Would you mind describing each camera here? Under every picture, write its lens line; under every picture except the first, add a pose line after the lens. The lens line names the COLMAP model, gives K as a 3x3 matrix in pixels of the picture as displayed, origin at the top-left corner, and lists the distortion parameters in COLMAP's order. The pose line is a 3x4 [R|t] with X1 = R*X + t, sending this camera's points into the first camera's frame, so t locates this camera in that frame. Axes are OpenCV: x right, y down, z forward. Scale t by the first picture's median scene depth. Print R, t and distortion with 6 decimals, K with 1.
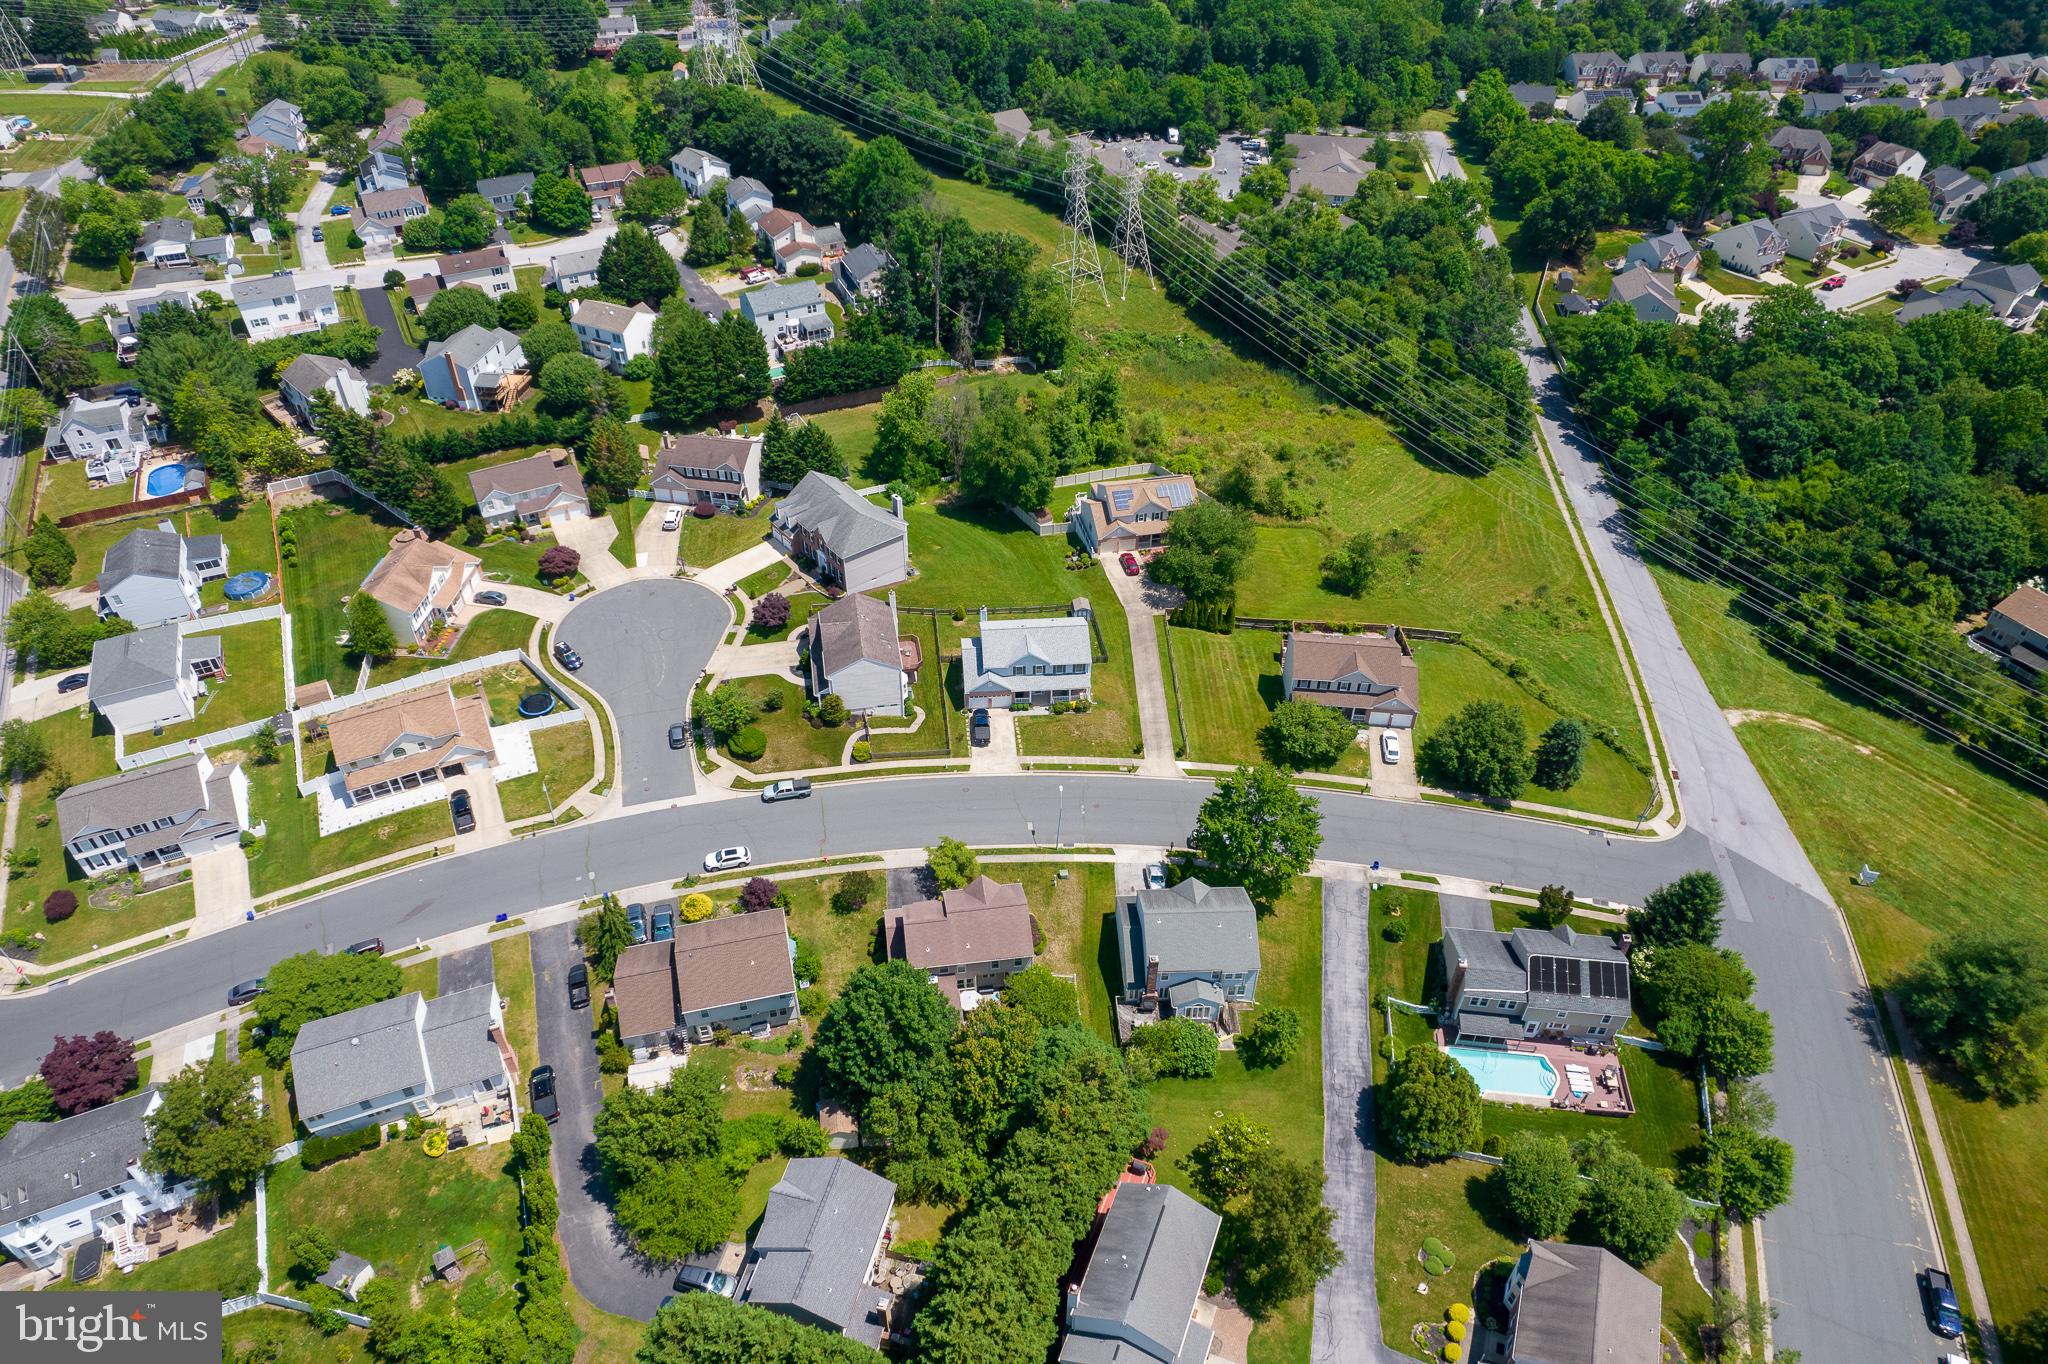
lens RADIAL K [[1303.1, 0, 1032.6], [0, 1303.1, 686.9], [0, 0, 1]] dist [-0.068486, 0.059427]
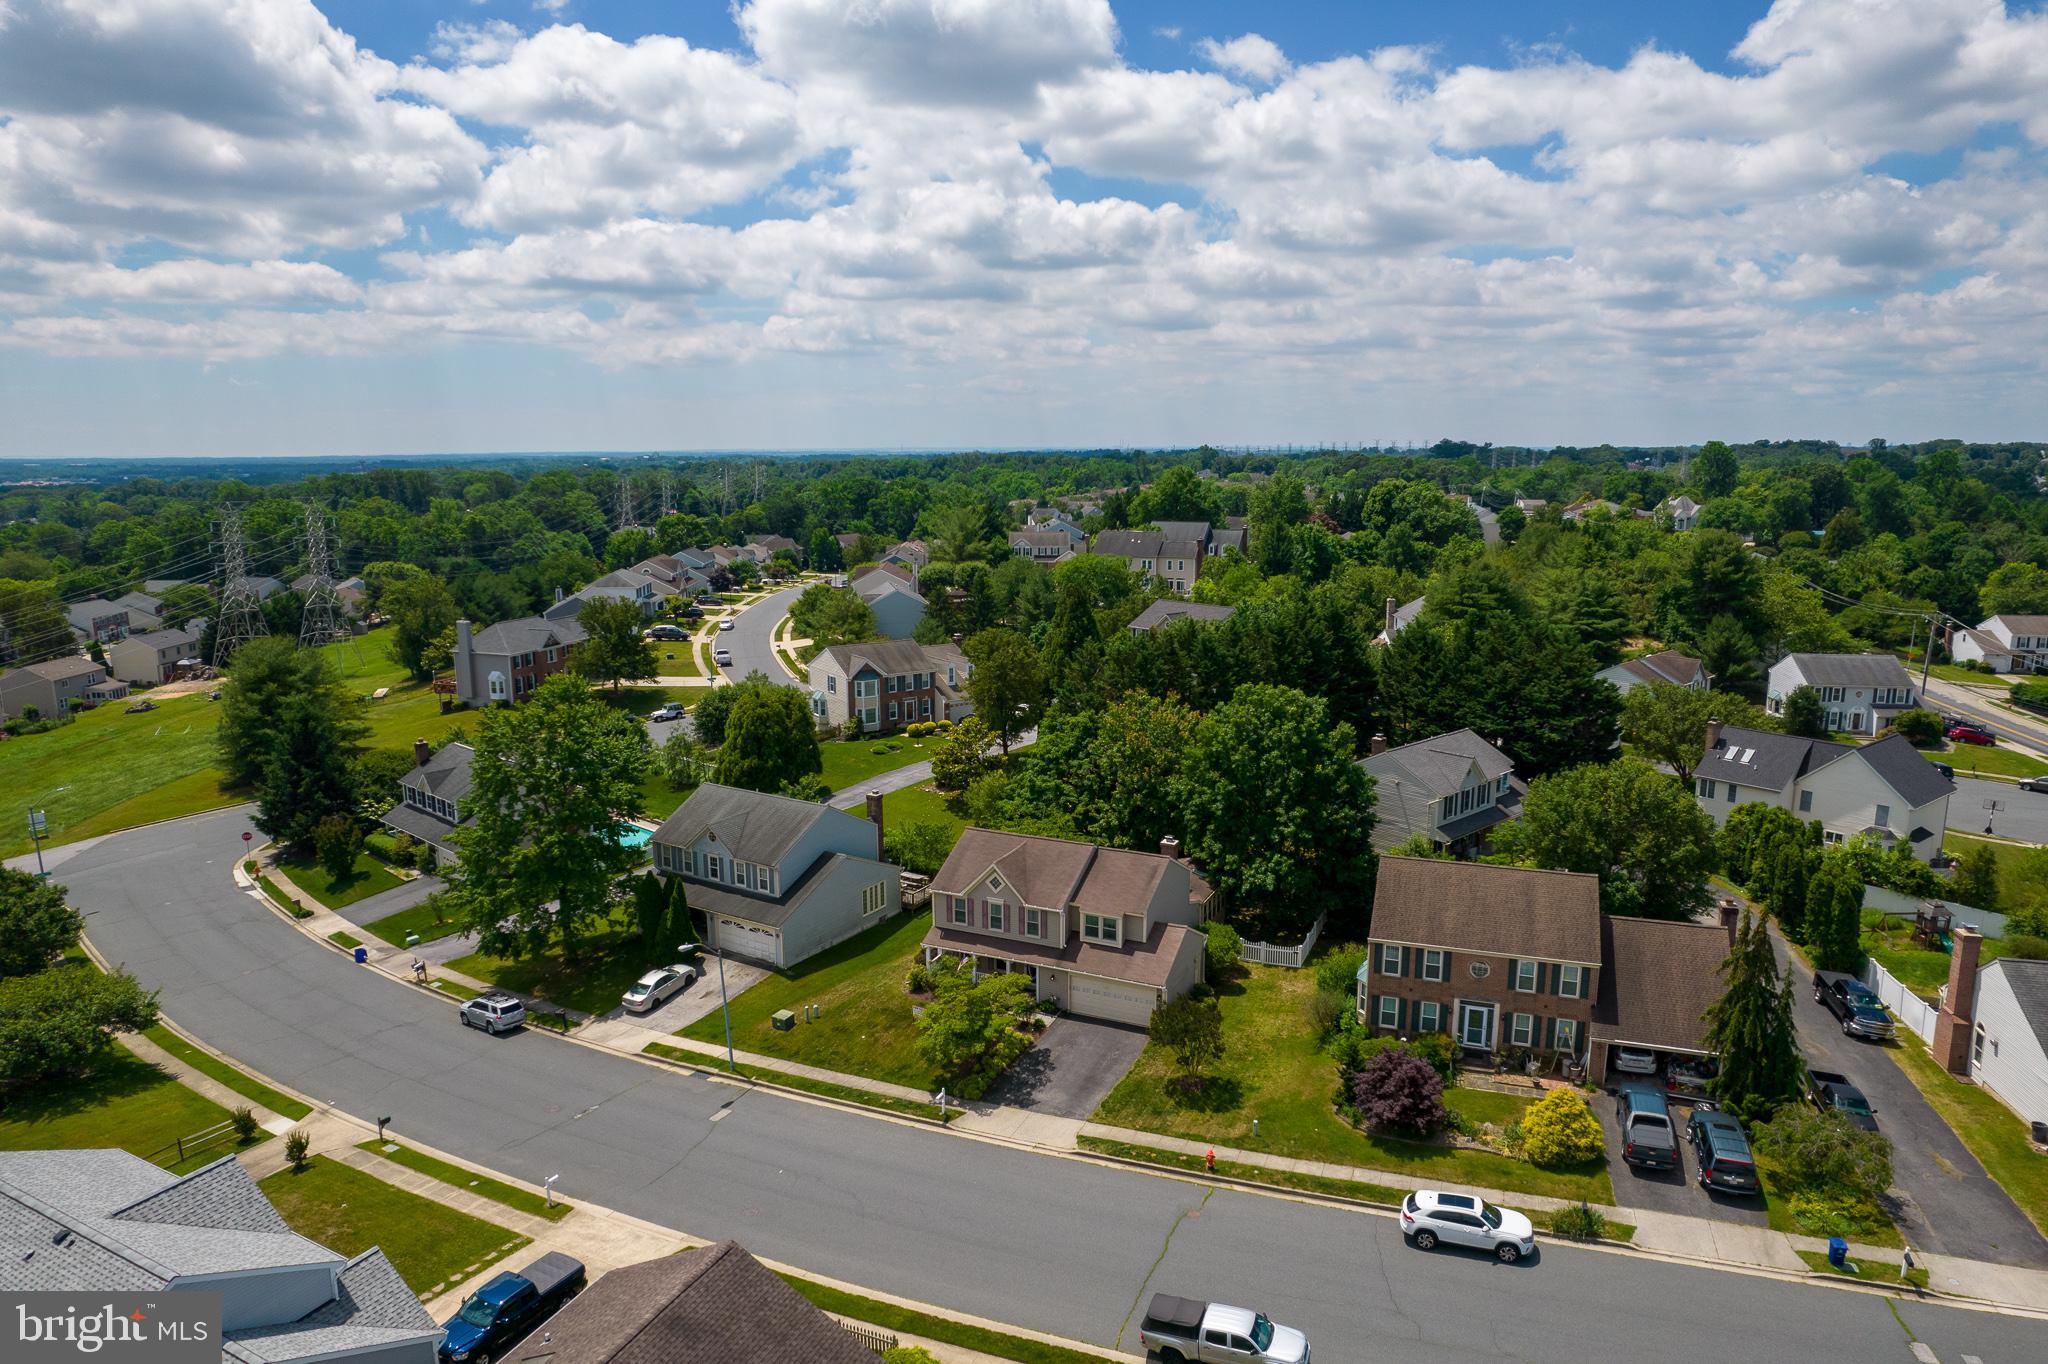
lens RADIAL K [[1303.1, 0, 1027.5], [0, 1303.1, 682.4], [0, 0, 1]] dist [-0.068486, 0.059427]
pose [[-0.826372, -0.108204, 0.552631, -0.271667], [0.357063, 0.658180, 0.662802, -0.204380], [-0.435448, 0.745045, -0.505266, 0.969944]]
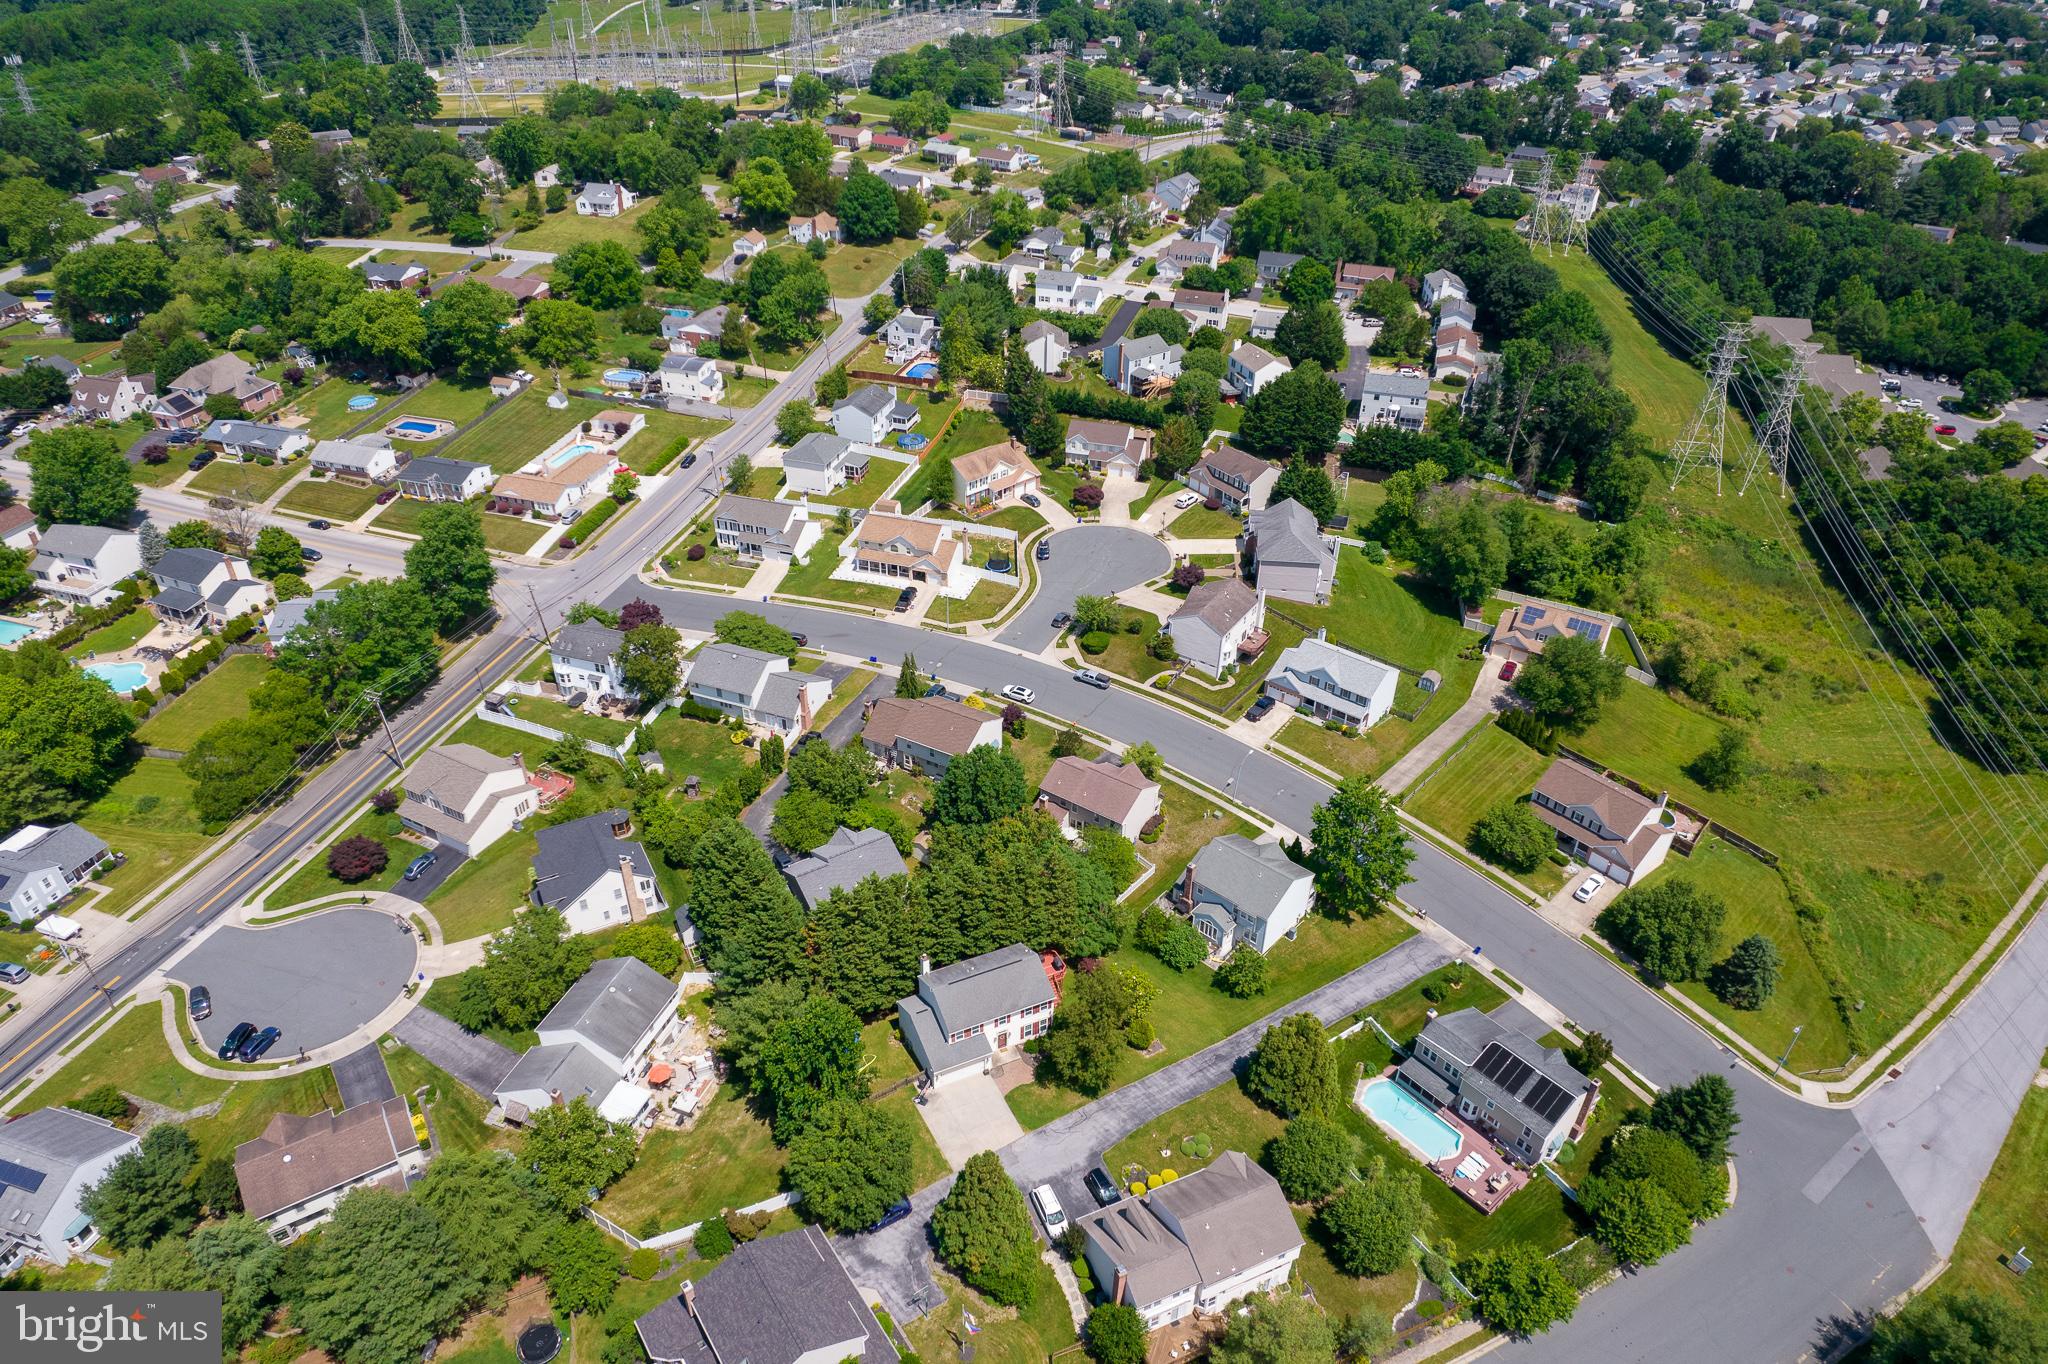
lens RADIAL K [[1303.1, 0, 1040.2], [0, 1303.1, 696.4], [0, 0, 1]] dist [-0.068486, 0.059427]
pose [[0.733061, 0.387427, -0.559036, 0.462364], [-0.444447, 0.895021, 0.037472, 0.064932], [0.514867, 0.220993, 0.828296, -0.086213]]
